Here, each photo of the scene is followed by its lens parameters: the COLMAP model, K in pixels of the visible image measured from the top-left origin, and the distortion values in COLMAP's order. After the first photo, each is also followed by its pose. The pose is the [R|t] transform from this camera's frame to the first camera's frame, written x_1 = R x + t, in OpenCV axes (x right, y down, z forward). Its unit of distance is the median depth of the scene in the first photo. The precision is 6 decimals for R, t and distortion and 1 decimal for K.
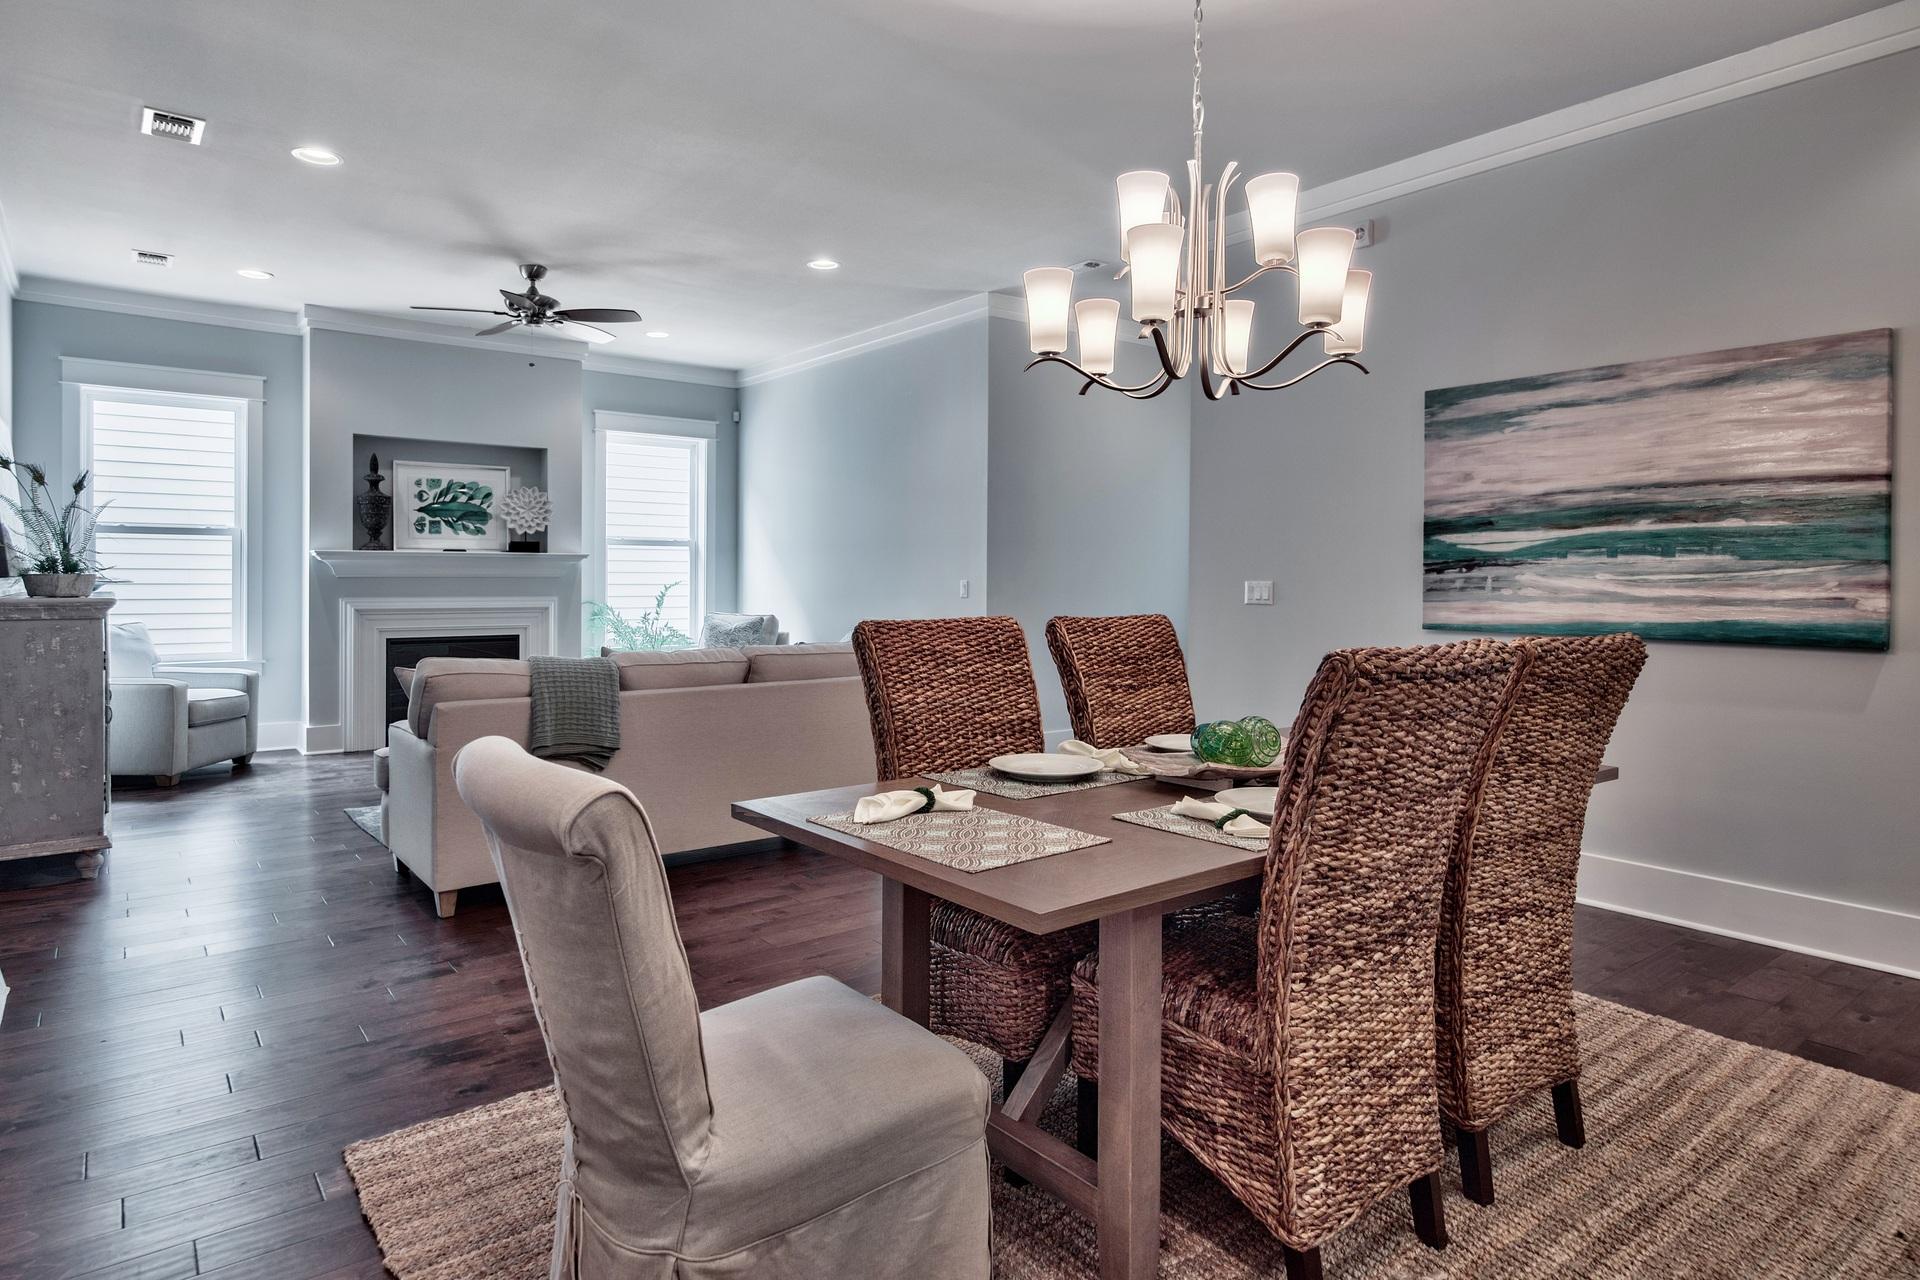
lens RADIAL K [[1088.4, 0, 948.9], [0, 1088.4, 583.1], [0, 0, 1]] dist [0.006399, -0.001603]
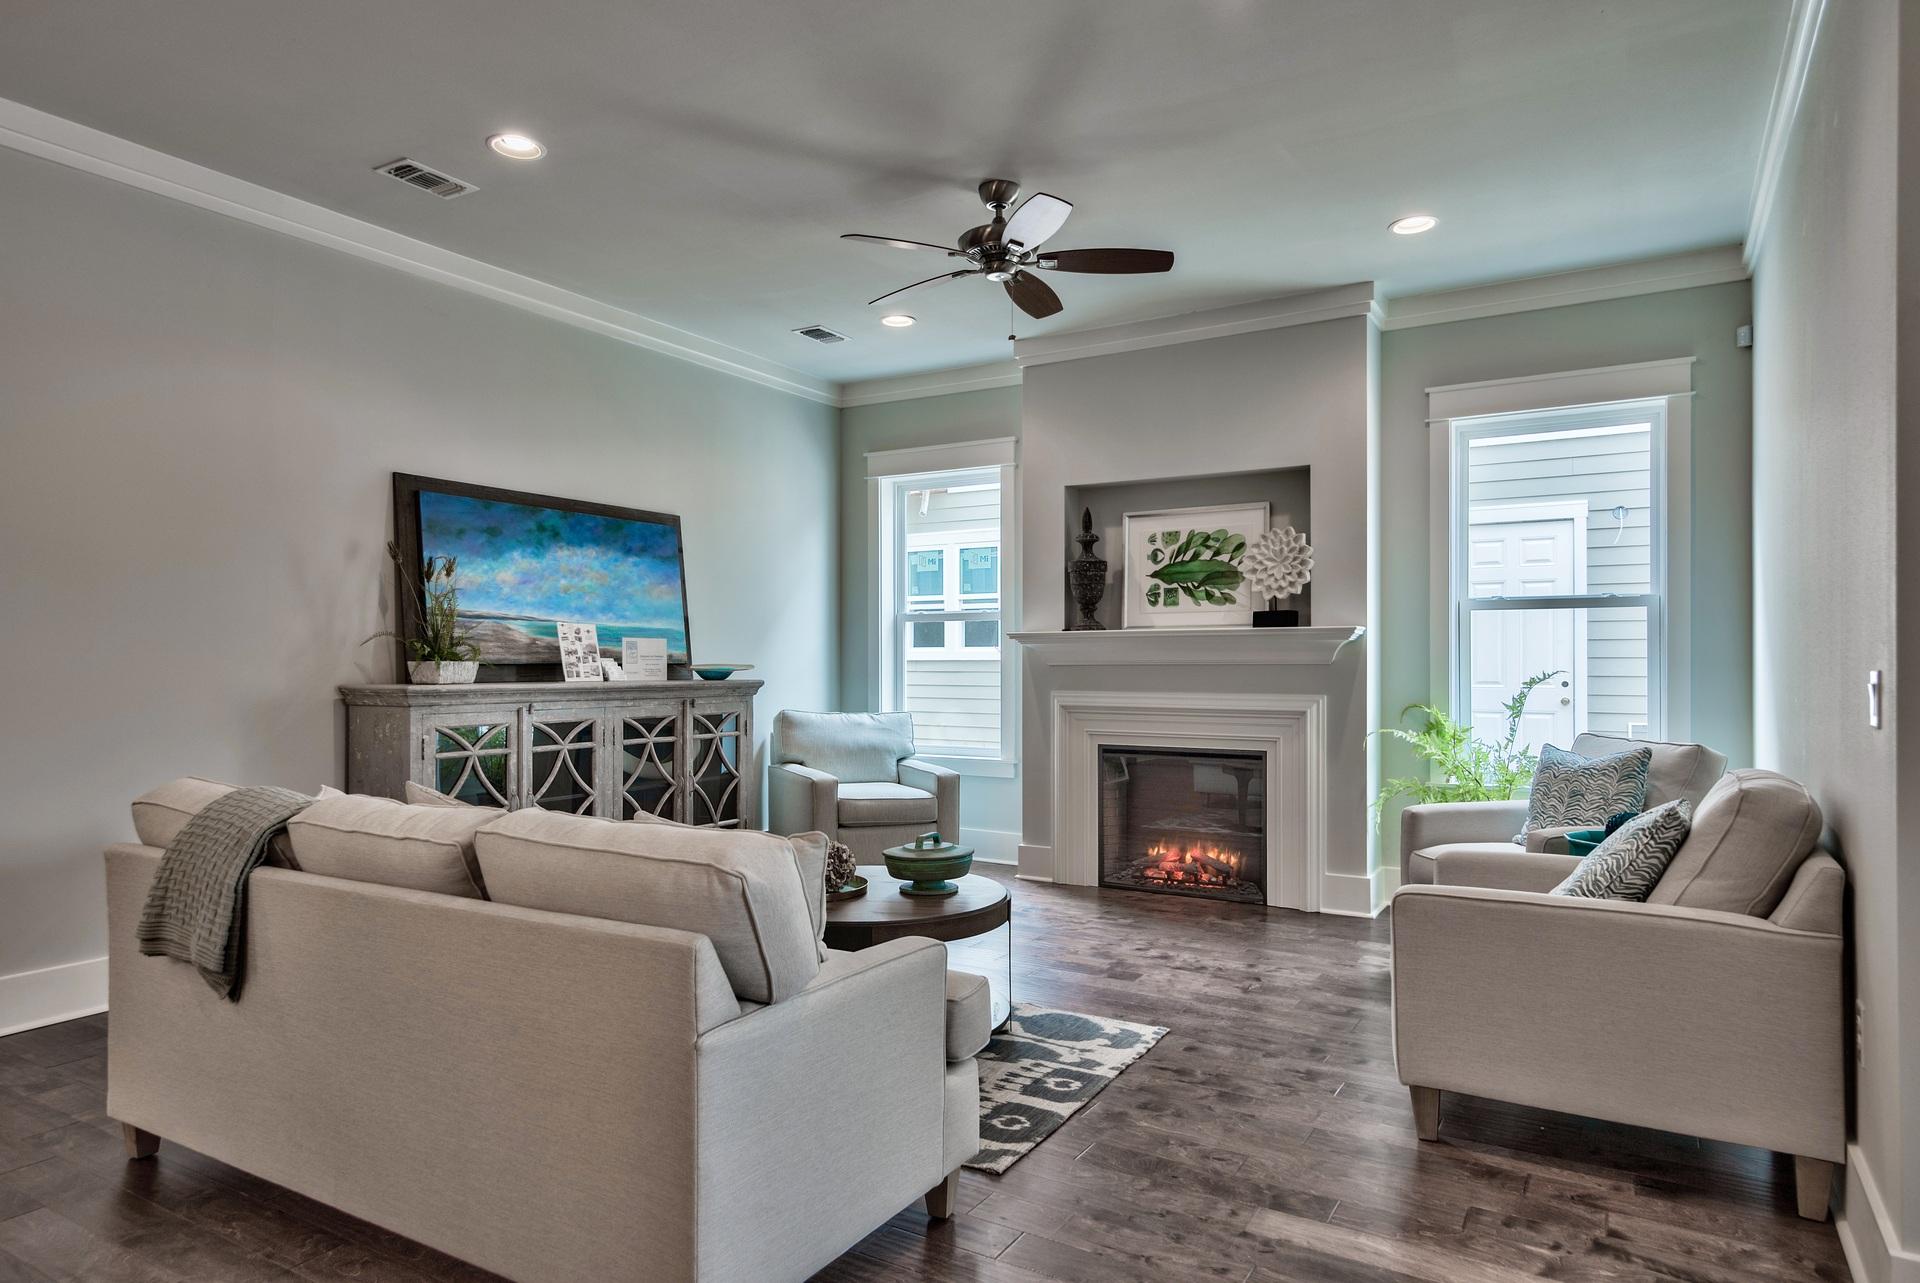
lens RADIAL K [[1135.5, 0, 954.8], [0, 1135.5, 654.4], [0, 0, 1]] dist [0.004662, 0.000063]
pose [[0.344052, -0.009082, -0.938907, 0.337213], [-0.002945, 0.999938, -0.010752, -0.006558], [0.938946, 0.006464, 0.344004, 1.020188]]
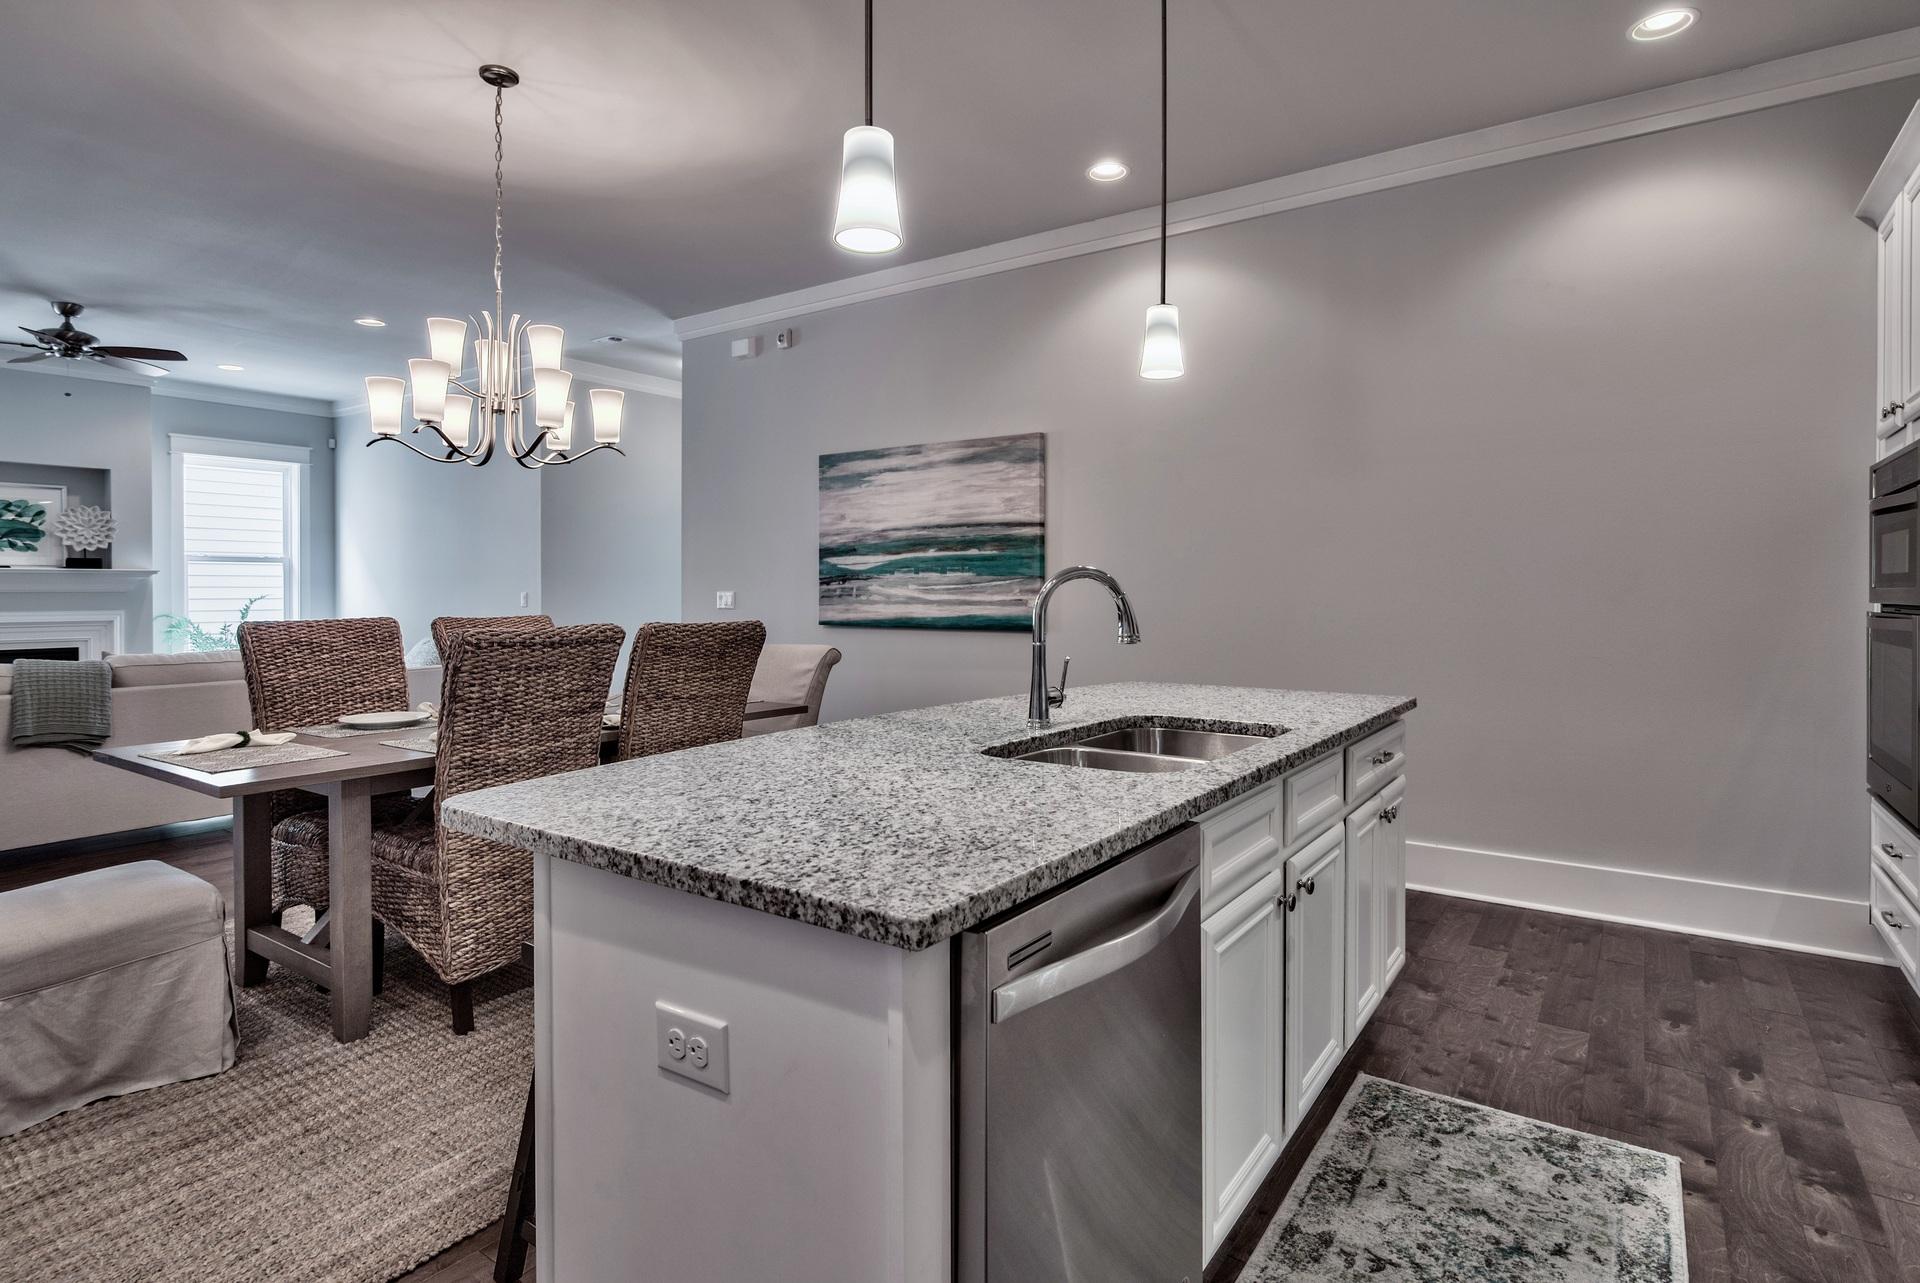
lens RADIAL K [[977.3, 0, 971.4], [0, 977.3, 598.5], [0, 0, 1]] dist [-0.007518, 0.000545]
pose [[0.951802, -0.008250, 0.306601, 0.236153], [0.007059, 0.999963, 0.004996, 0.003444], [-0.306631, -0.002591, 0.951825, -0.258514]]
